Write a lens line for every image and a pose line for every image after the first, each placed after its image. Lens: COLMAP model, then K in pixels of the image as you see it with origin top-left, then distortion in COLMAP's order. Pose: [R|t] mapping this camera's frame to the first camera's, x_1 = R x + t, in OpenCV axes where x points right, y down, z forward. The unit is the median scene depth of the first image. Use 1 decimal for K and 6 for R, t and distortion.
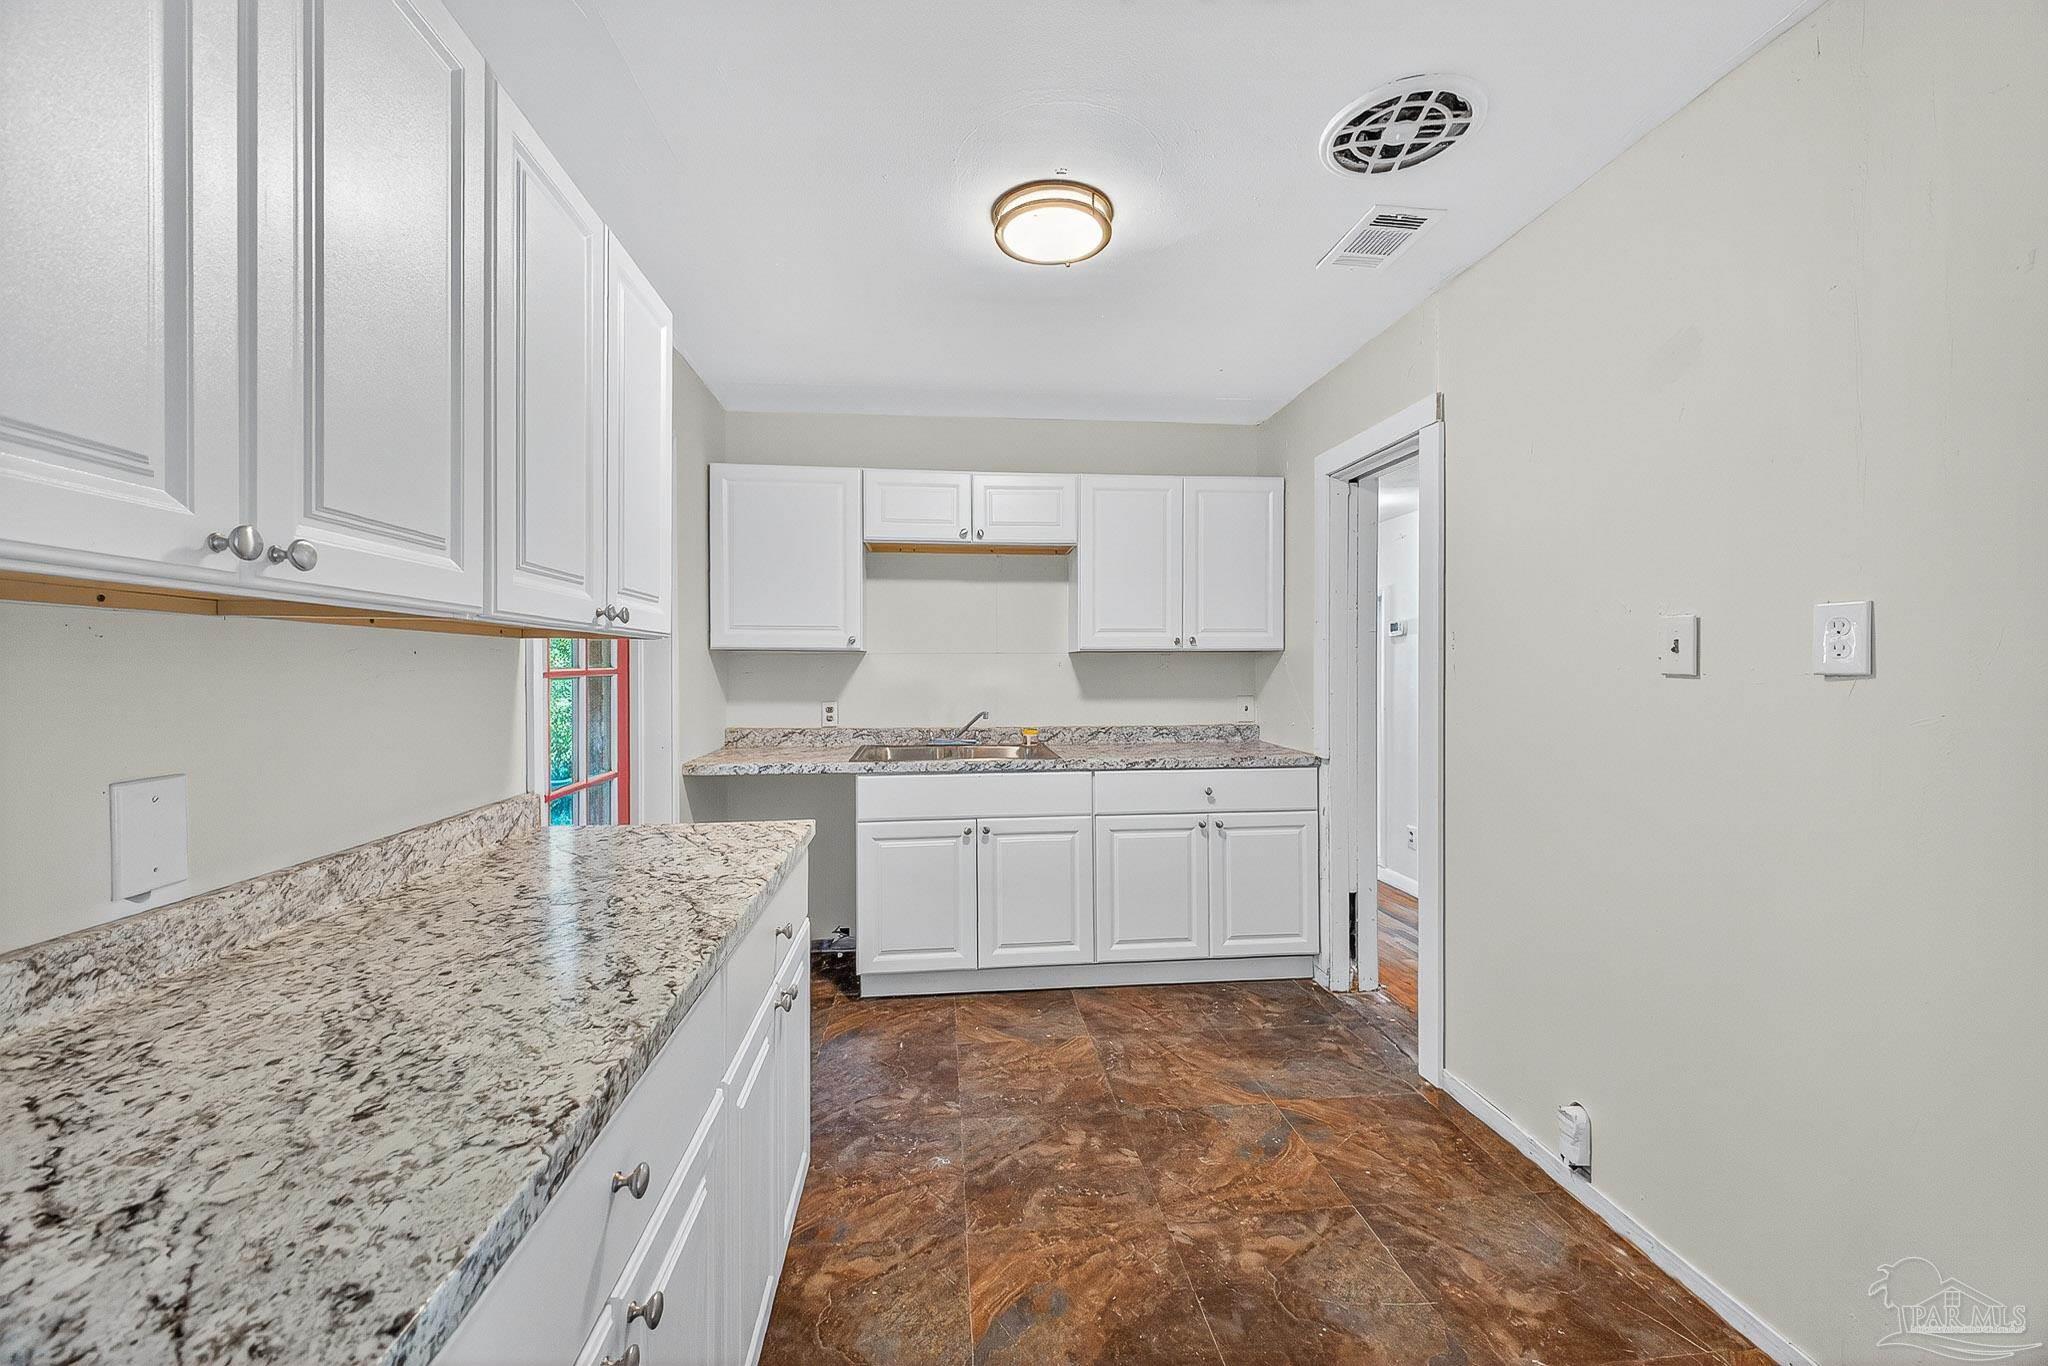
lens RADIAL K [[802.3, 0, 1024.7], [0, 802.3, 670.4], [0, 0, 1]] dist [0.016503, -0.000307]
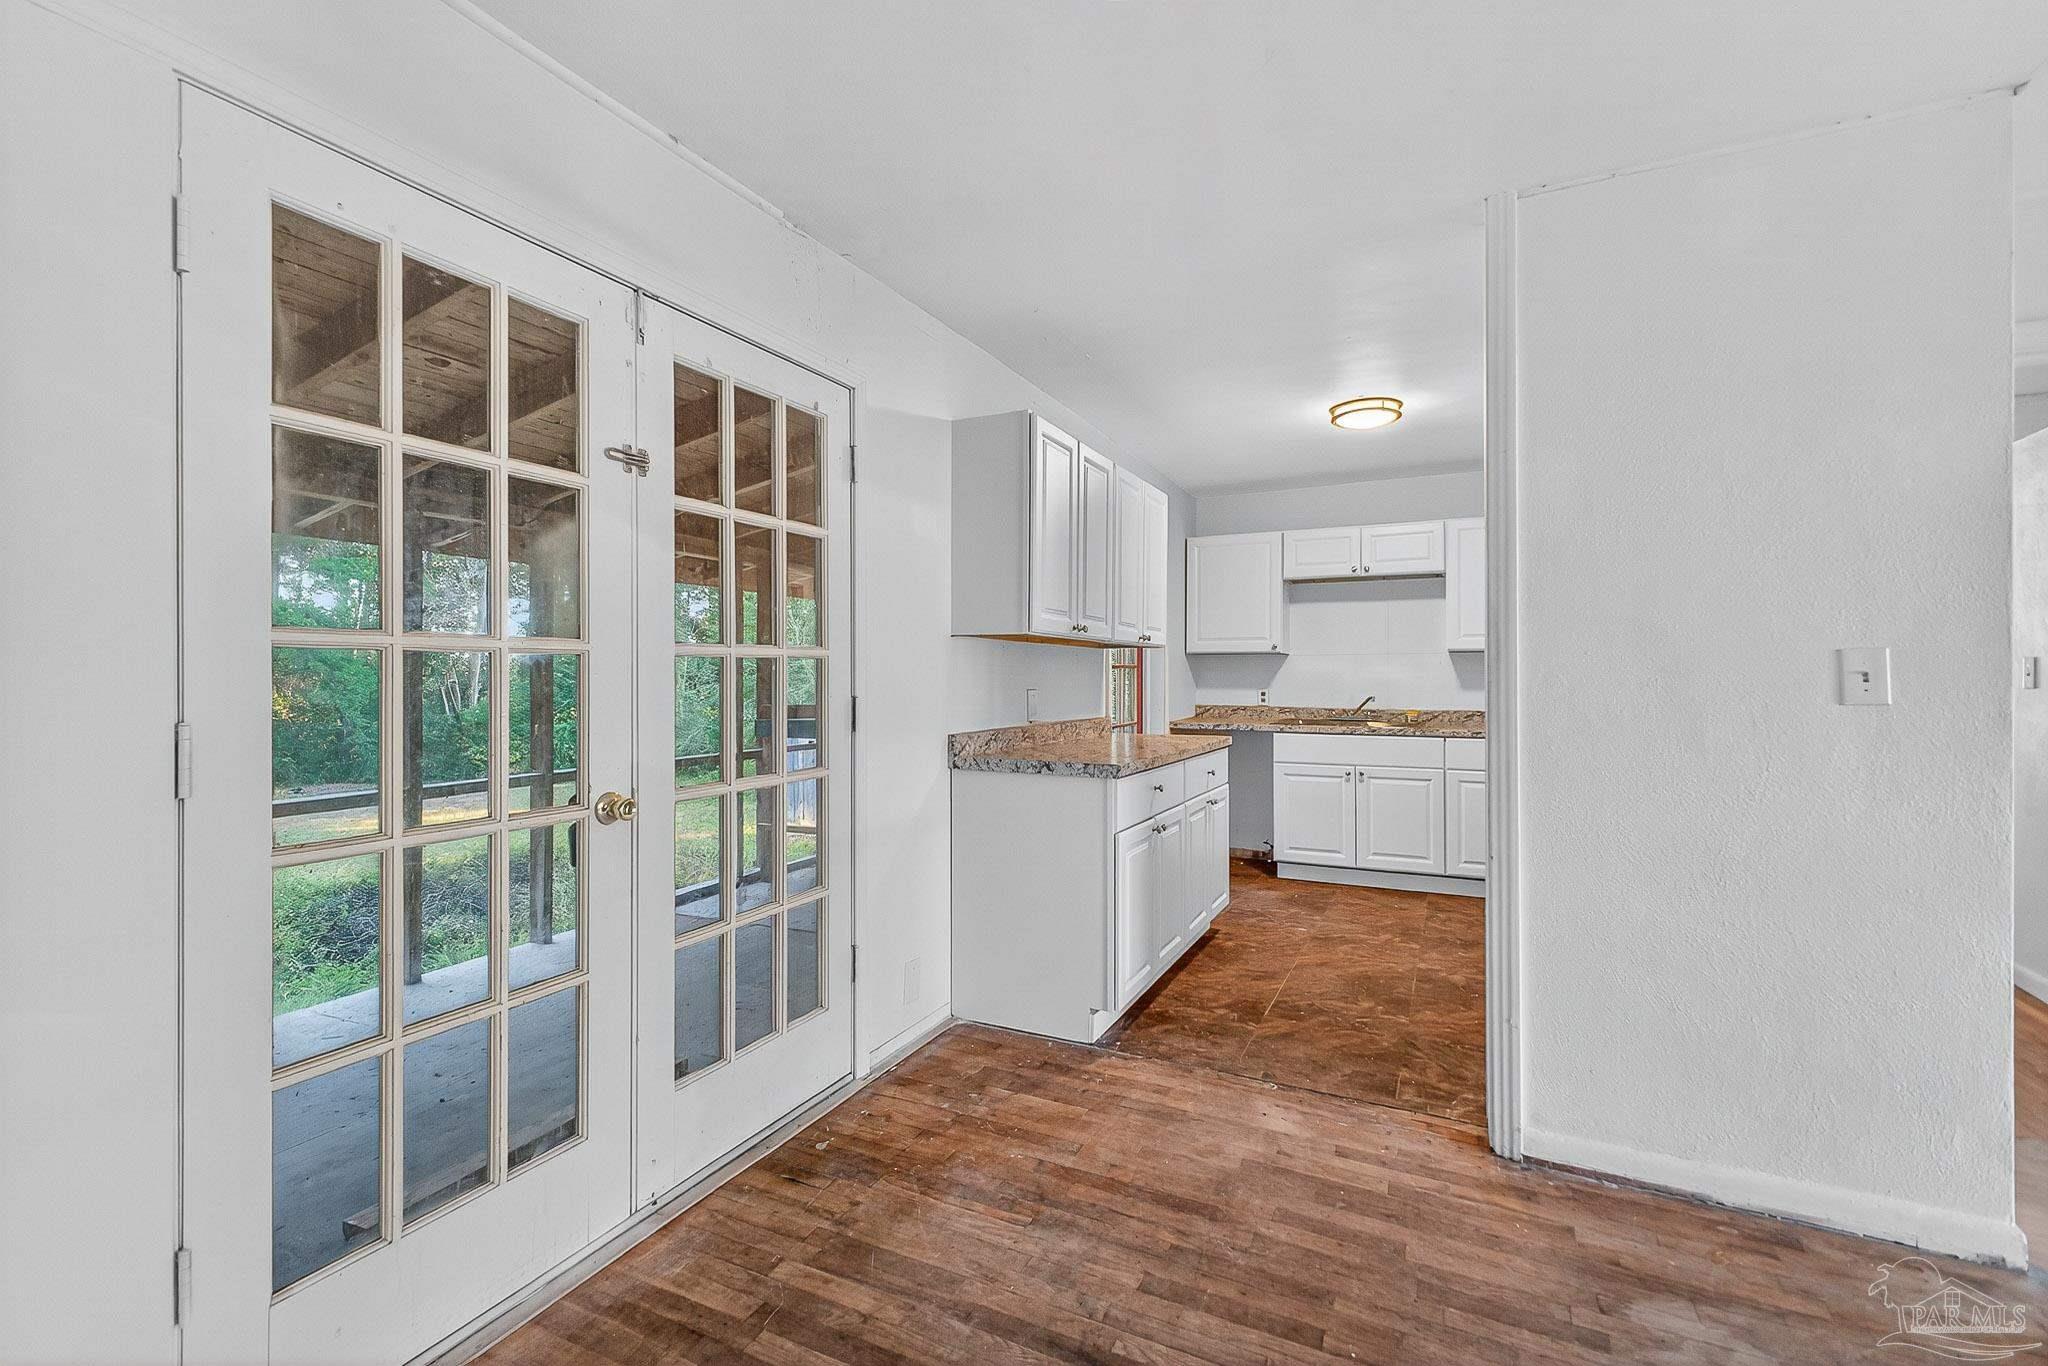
lens RADIAL K [[893.4, 0, 1024.0], [0, 893.4, 683.0], [0, 0, 1]] dist [0.001307, 0.000073]
pose [[0.846515, 0.006305, -0.532328, 0.296810], [-0.003707, 0.999975, 0.005950, 0.024905], [0.532352, -0.003063, 0.846517, -0.711939]]
